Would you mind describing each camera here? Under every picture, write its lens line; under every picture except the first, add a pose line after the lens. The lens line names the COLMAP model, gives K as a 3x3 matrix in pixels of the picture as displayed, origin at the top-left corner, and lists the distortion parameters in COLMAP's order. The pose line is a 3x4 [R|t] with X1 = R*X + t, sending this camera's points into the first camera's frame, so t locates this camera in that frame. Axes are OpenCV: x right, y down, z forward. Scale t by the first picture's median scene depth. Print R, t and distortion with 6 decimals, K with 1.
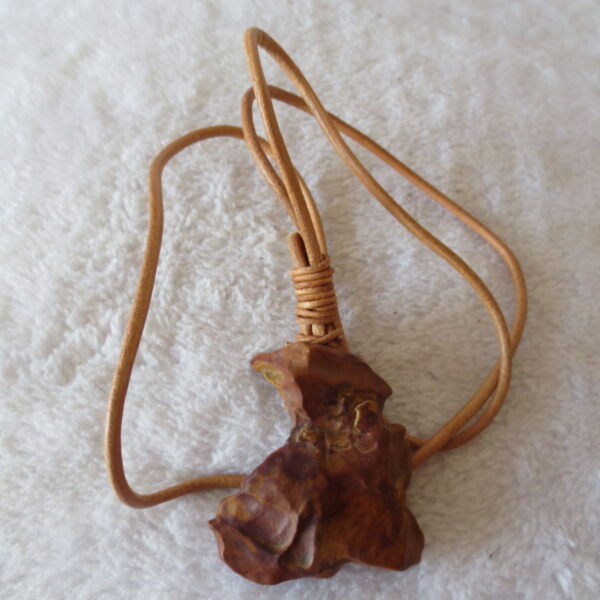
lens RADIAL K [[542.3, 0, 300.0], [0, 542.3, 300.0], [0, 0, 1]] dist [-0.045879, -0.003108]
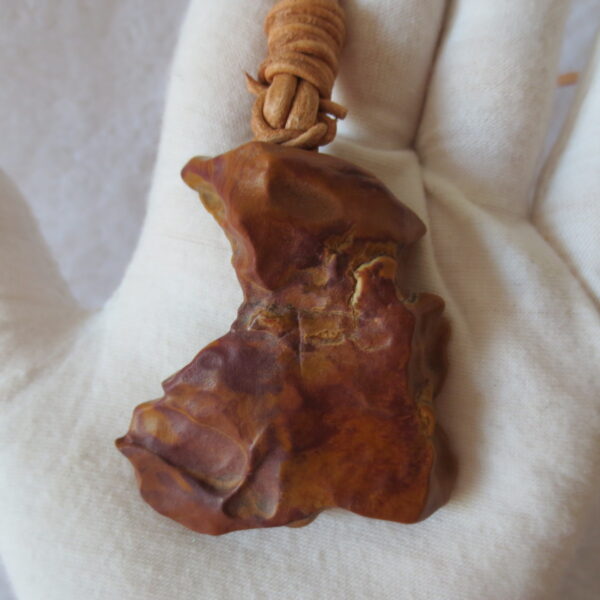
lens RADIAL K [[542.3, 0, 300.0], [0, 542.3, 300.0], [0, 0, 1]] dist [-0.045879, -0.003108]
pose [[0.999372, 0.010388, -0.033887, 0.067241], [0.004236, 0.914226, 0.405183, 0.006106], [0.035189, -0.405072, 0.913607, 0.505265]]
